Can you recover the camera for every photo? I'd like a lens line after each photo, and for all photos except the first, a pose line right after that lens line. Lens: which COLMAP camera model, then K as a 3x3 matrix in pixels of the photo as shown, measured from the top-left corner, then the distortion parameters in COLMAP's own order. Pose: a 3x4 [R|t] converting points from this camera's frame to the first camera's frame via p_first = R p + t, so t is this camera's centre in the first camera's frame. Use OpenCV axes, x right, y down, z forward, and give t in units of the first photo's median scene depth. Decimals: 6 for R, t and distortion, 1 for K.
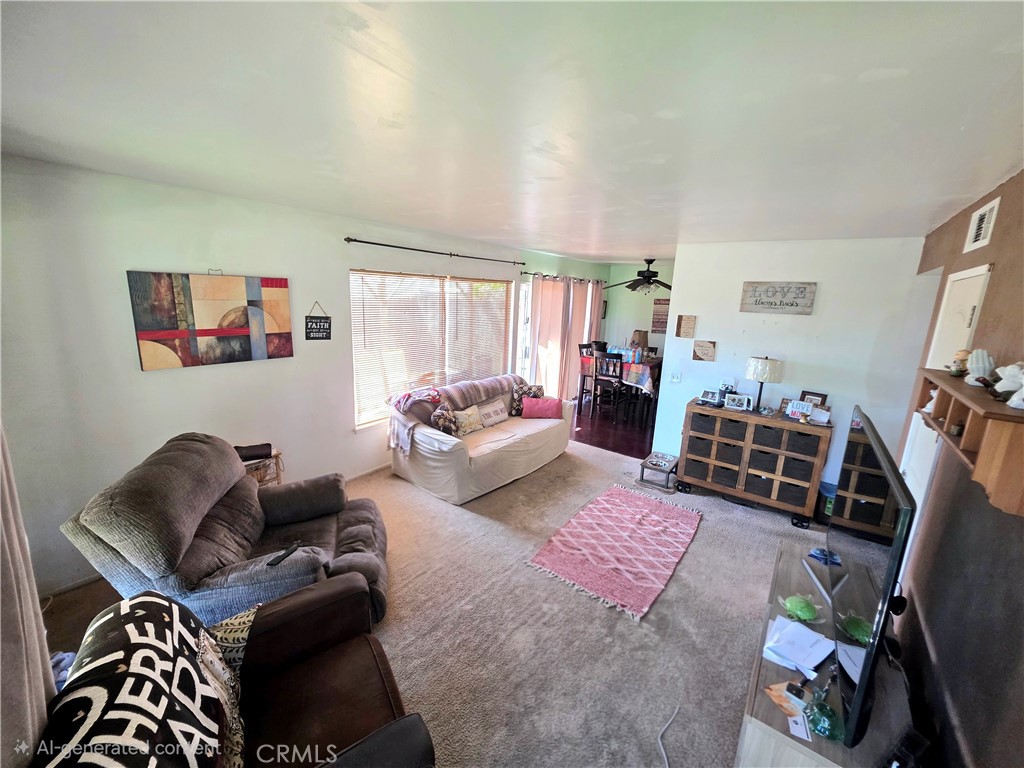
lens RADIAL K [[406.0, 0, 512.0], [0, 406.0, 384.0], [0, 0, 1]] dist [0.000447, -0.000027]
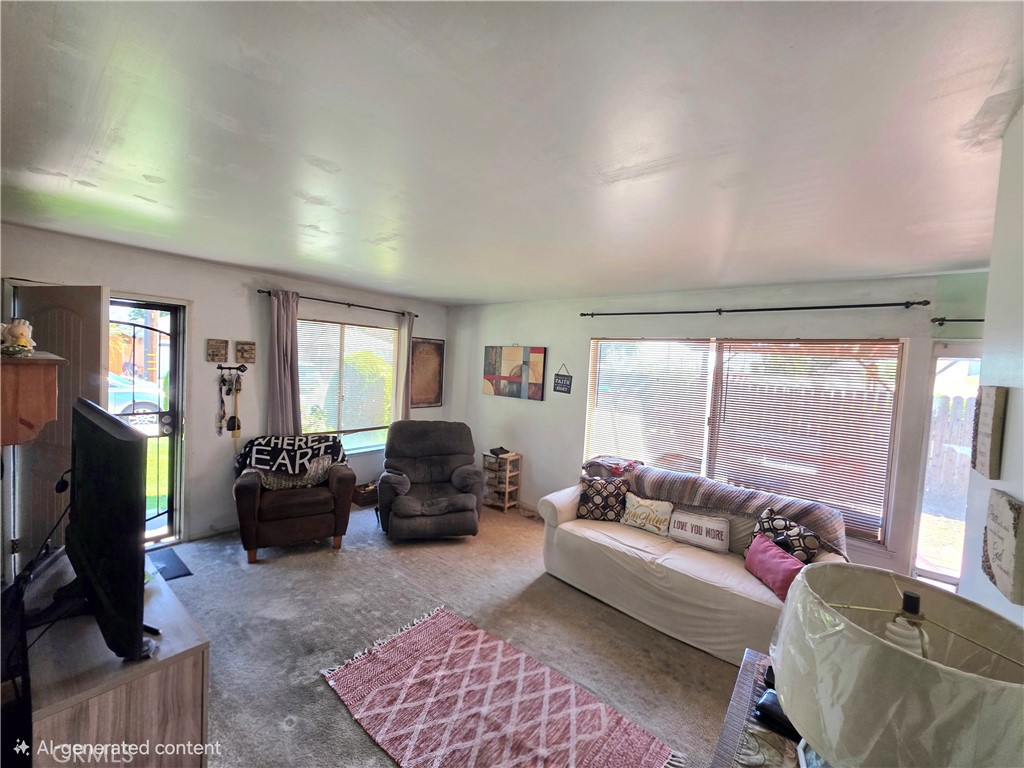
lens RADIAL K [[409.9, 0, 514.5], [0, 409.9, 382.6], [0, 0, 1]] dist [-0.000494, -0.000077]
pose [[-0.025967, 0.003962, -0.999655, 0.941938], [-0.275304, 0.961295, 0.010961, -0.125572], [0.961007, 0.275493, -0.023871, 0.981763]]
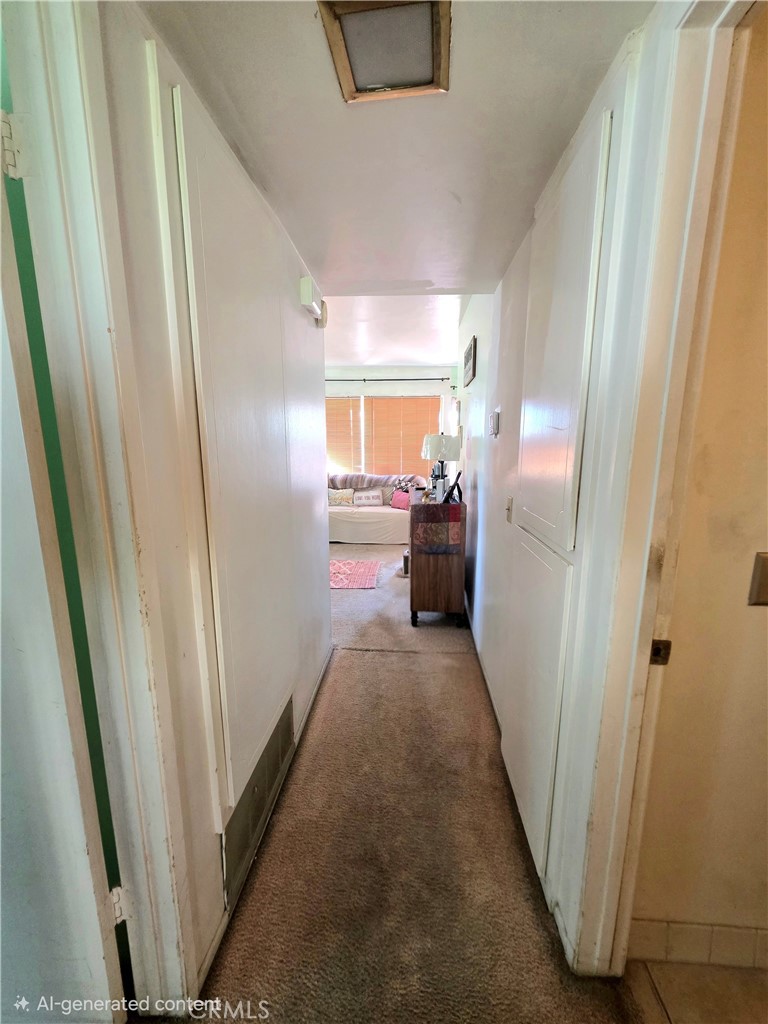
lens RADIAL K [[409.9, 0, 384.0], [0, 409.9, 512.0], [0, 0, 1]] dist [-0.000494, -0.000077]
pose [[0.548188, 0.100025, -0.830352, 1.570635], [-0.160664, 0.986926, 0.012817, 0.133625], [0.820778, 0.126381, 0.557092, 0.490121]]
